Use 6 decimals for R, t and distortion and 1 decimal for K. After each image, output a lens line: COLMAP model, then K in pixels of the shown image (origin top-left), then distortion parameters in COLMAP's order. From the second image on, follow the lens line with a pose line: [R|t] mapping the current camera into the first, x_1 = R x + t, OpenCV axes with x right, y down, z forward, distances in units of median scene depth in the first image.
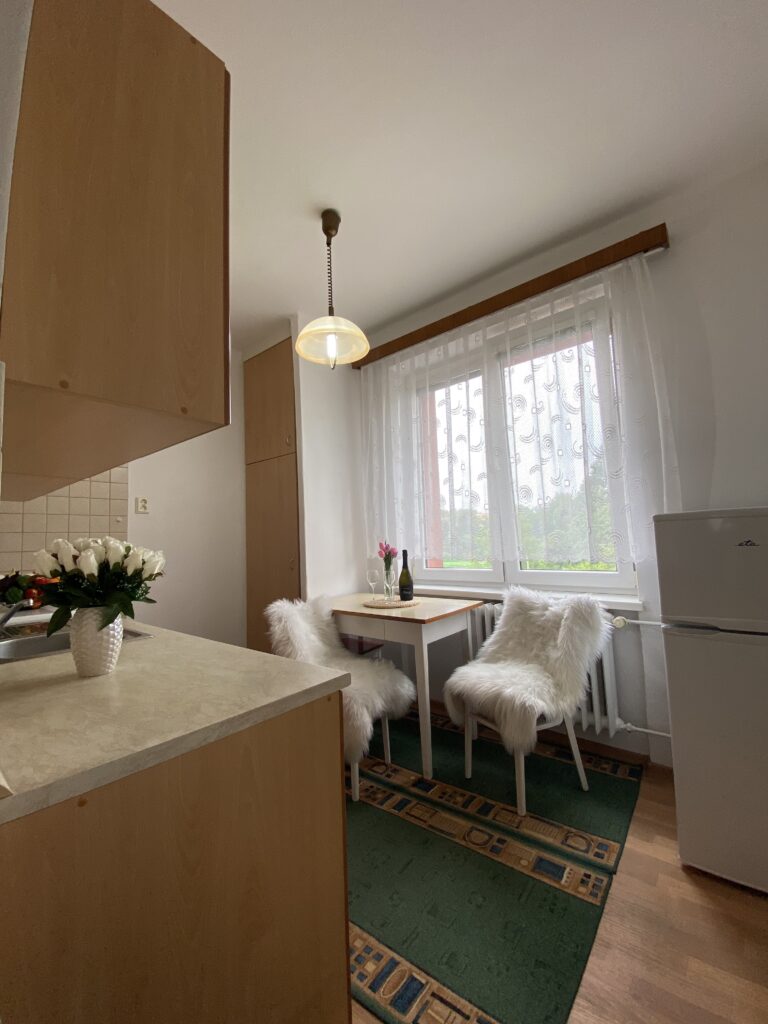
lens RADIAL K [[412.3, 0, 387.3], [0, 412.3, 508.8], [0, 0, 1]] dist [0.021044, -0.020331]
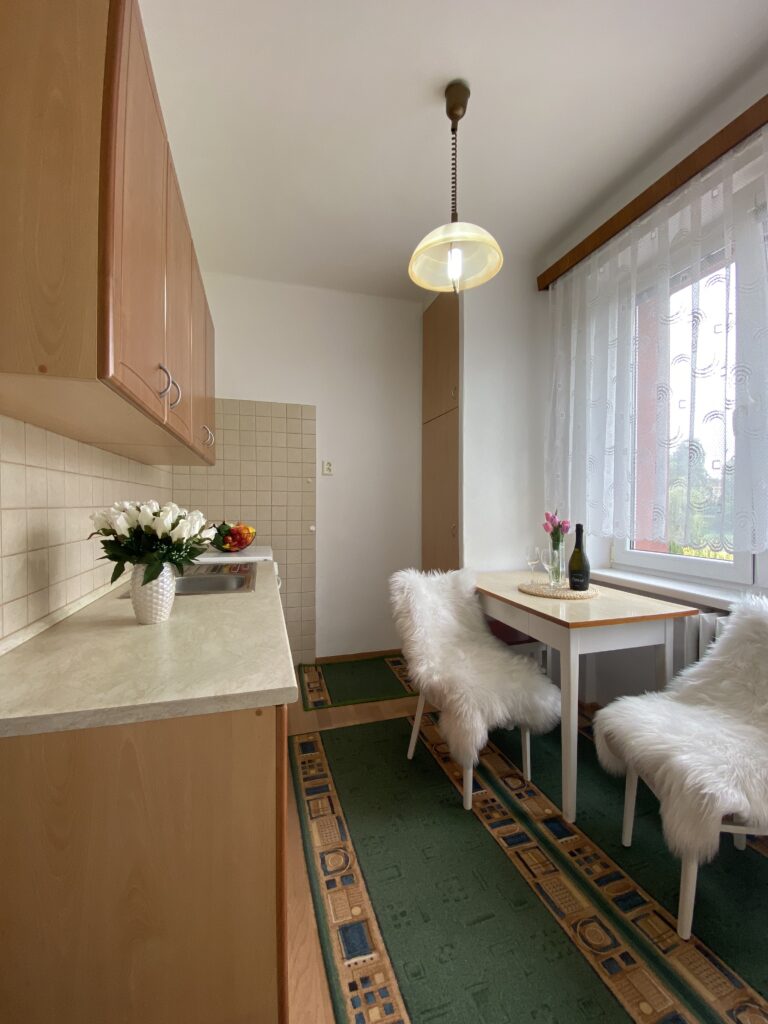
lens RADIAL K [[414.5, 0, 388.6], [0, 414.5, 508.7], [0, 0, 1]] dist [0.025529, -0.022064]
pose [[0.832039, 0.047467, -0.552682, 0.232169], [0.007322, 0.995305, 0.096506, -0.006735], [0.554669, -0.084343, 0.827786, 0.229923]]
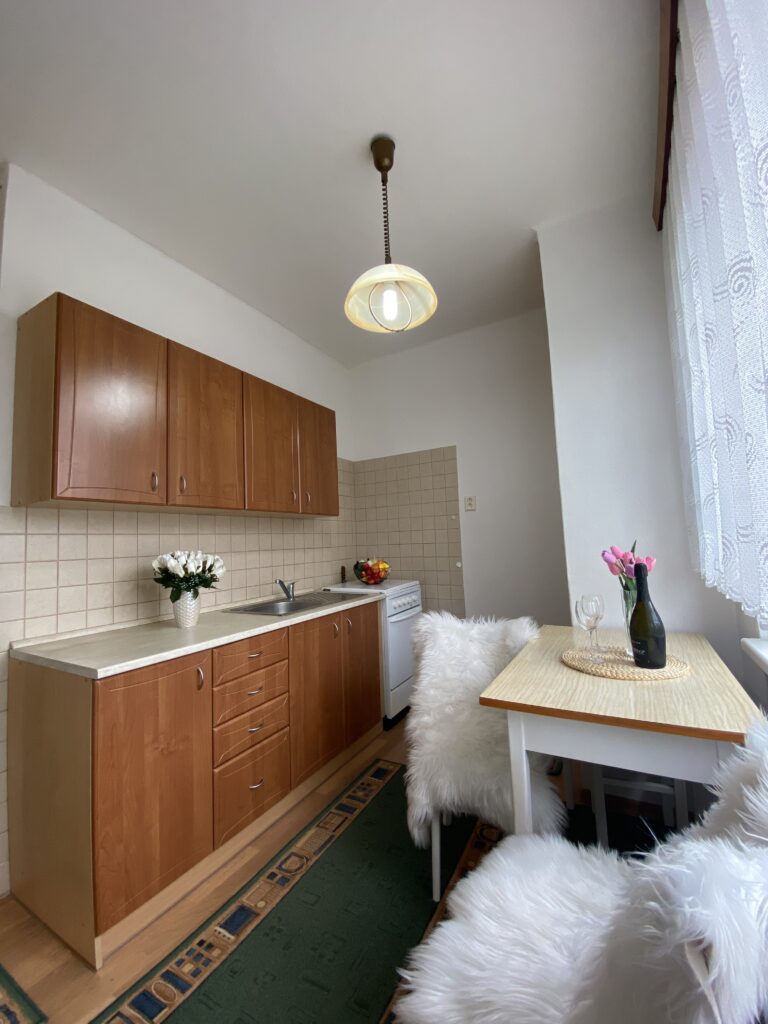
lens RADIAL K [[420.2, 0, 384.0], [0, 420.2, 508.4], [0, 0, 1]] dist [0.029368, -0.023257]
pose [[0.167256, -0.045671, -0.984855, 0.663573], [0.108542, 0.993707, -0.027648, 0.016681], [0.979920, -0.102274, 0.171161, 0.823040]]
